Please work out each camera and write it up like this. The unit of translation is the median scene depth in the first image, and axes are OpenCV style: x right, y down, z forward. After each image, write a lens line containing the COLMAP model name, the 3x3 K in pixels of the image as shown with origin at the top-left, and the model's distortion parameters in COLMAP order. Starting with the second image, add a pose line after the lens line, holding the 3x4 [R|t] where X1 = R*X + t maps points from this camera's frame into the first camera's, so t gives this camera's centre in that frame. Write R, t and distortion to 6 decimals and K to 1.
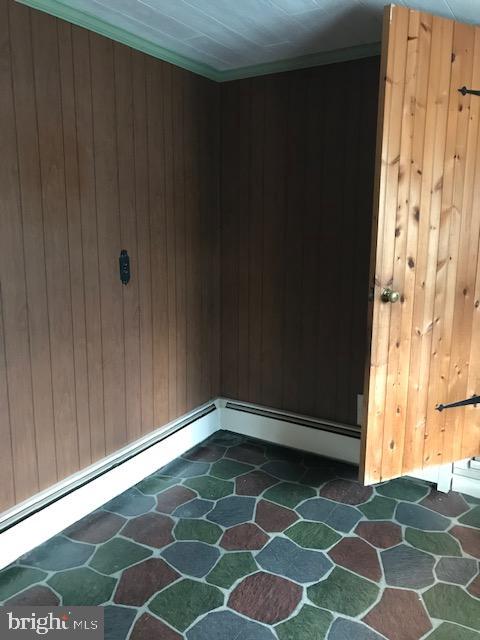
lens RADIAL K [[523.9, 0, 238.3], [0, 523.9, 320.3], [0, 0, 1]] dist [0.029385, -0.047875]
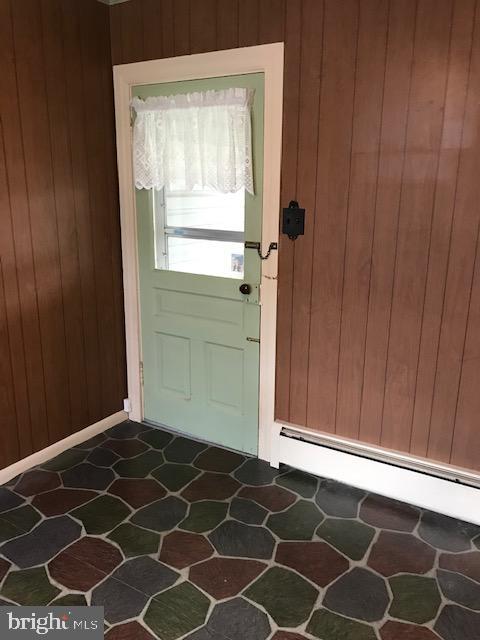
lens RADIAL K [[523.9, 0, 235.1], [0, 523.9, 316.2], [0, 0, 1]] dist [0.029385, -0.047875]
pose [[-0.013319, 0.261306, -0.965164, 0.571599], [-0.195139, 0.946011, 0.258813, -0.129867], [0.980685, 0.191788, 0.038391, 0.673399]]
